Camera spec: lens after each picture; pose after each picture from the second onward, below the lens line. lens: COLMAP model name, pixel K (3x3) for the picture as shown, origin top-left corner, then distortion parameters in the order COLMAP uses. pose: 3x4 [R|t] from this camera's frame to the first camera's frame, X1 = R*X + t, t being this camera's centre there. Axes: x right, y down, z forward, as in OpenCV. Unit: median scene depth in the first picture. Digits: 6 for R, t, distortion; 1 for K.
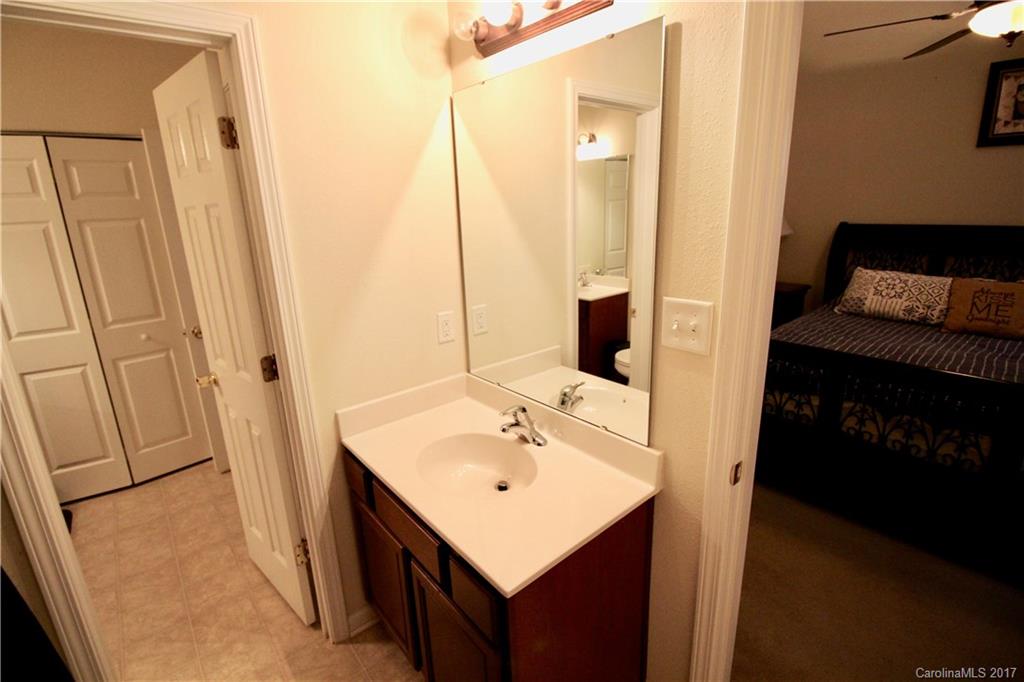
lens RADIAL K [[475.3, 0, 514.2], [0, 475.3, 333.6], [0, 0, 1]] dist [-0.000538, -0.013679]
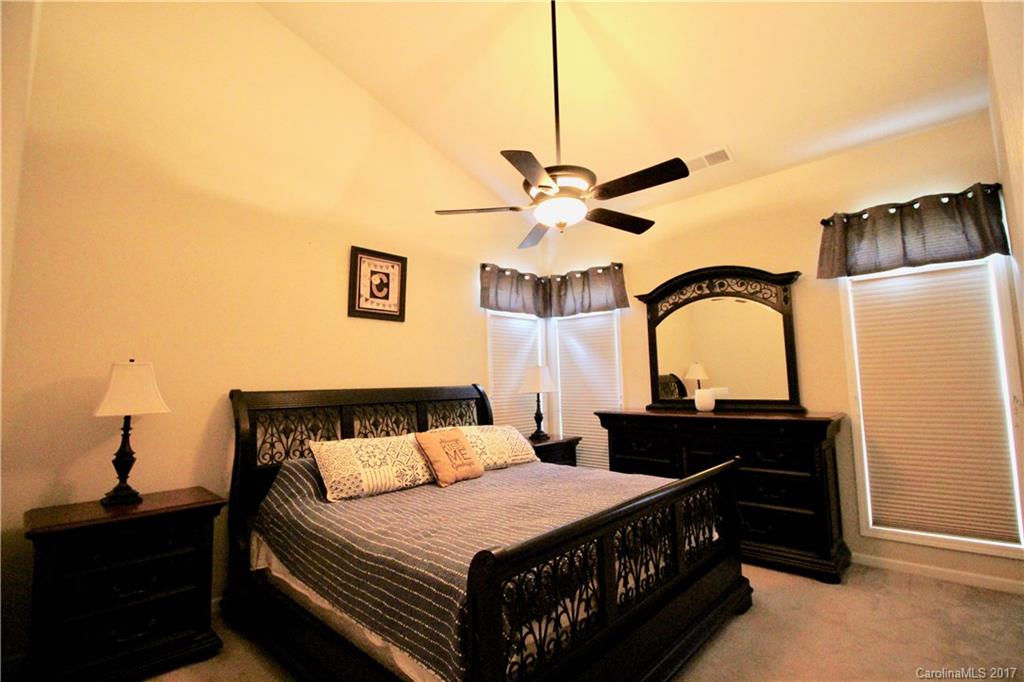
lens RADIAL K [[475.3, 0, 514.2], [0, 475.3, 333.6], [0, 0, 1]] dist [-0.000538, -0.013679]
pose [[-0.119678, 0.143241, 0.982425, -0.115828], [0.282293, 0.953603, -0.104650, -0.150170], [-0.951834, 0.264807, -0.154562, 0.857338]]
